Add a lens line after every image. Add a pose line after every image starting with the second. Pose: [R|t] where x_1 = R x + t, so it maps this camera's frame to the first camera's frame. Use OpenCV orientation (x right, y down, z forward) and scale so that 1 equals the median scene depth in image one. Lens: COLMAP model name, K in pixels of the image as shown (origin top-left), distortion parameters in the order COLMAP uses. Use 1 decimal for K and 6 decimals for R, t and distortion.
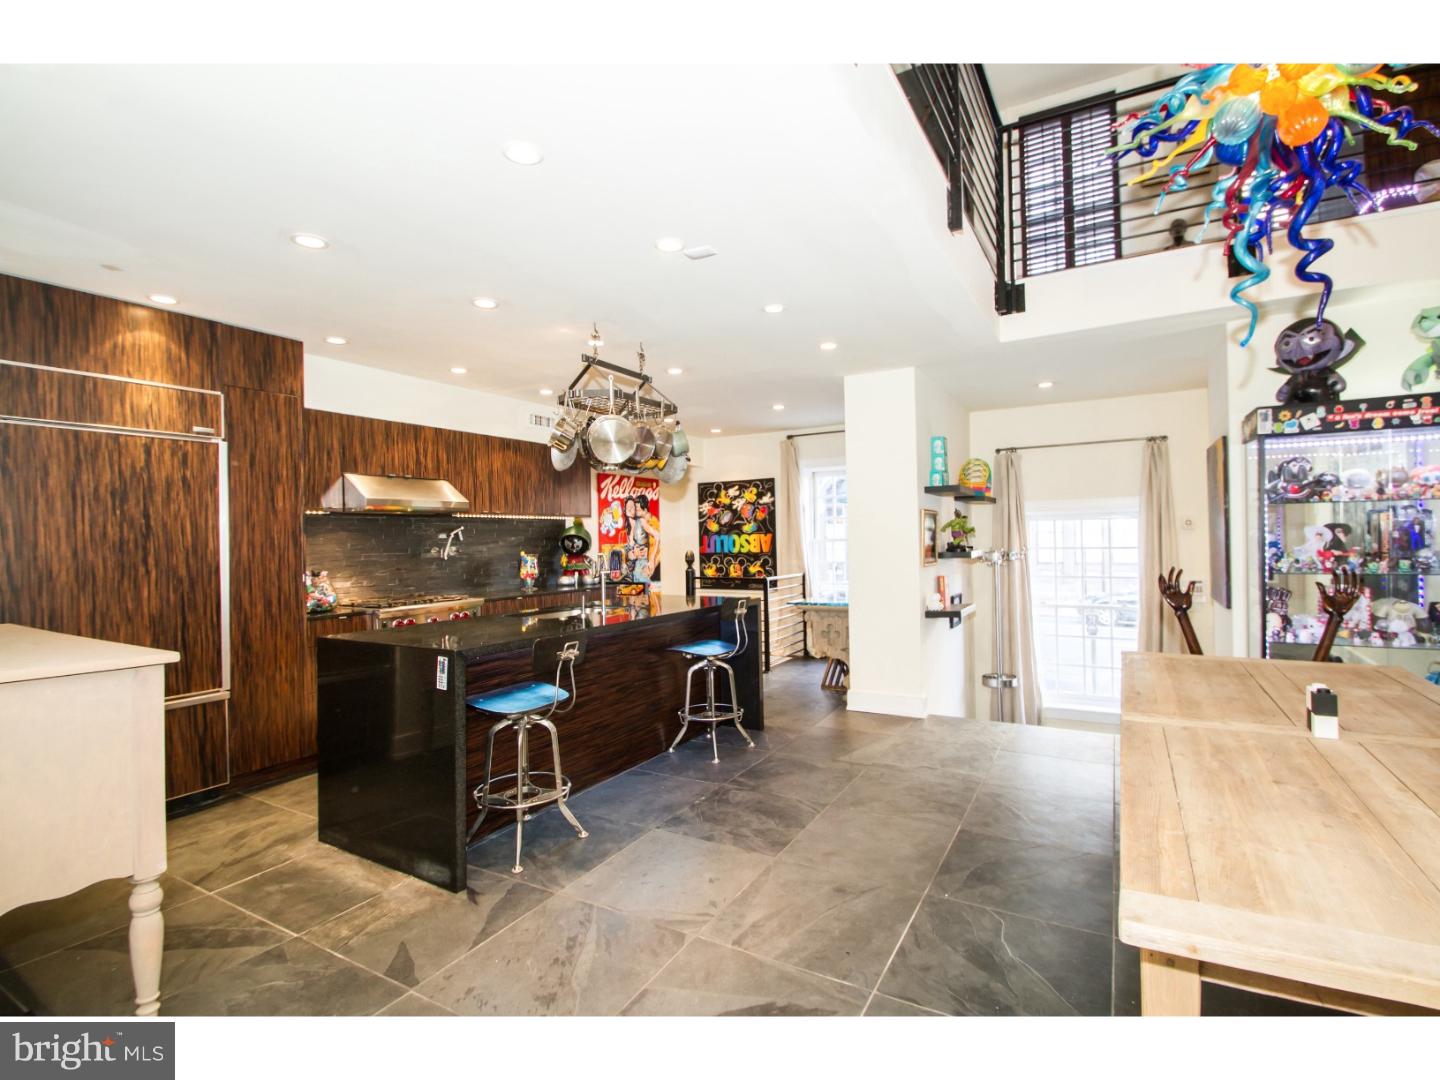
lens RADIAL K [[672.4, 0, 770.7], [0, 672.4, 538.5], [0, 0, 1]] dist [0.014808, -0.014842]
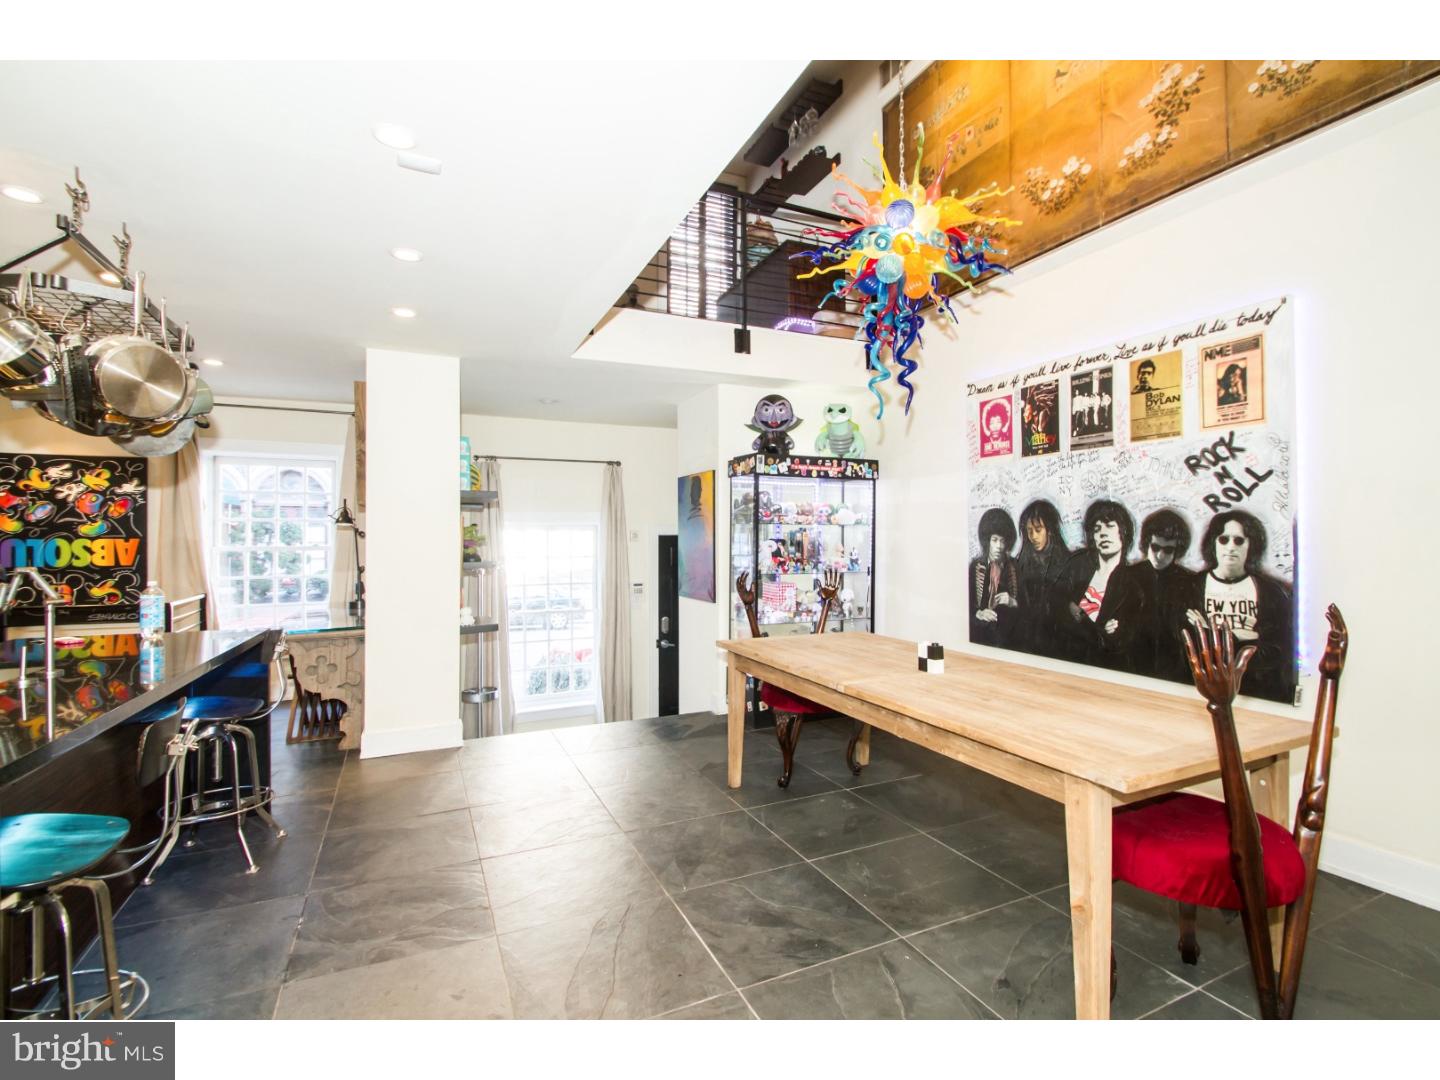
lens RADIAL K [[672.4, 0, 733.9], [0, 672.4, 534.7], [0, 0, 1]] dist [0.014808, -0.014842]
pose [[0.601078, 0.023741, 0.798838, -0.339083], [-0.005972, 0.999664, -0.025215, 0.004598], [-0.799168, 0.010385, 0.601018, 0.190913]]
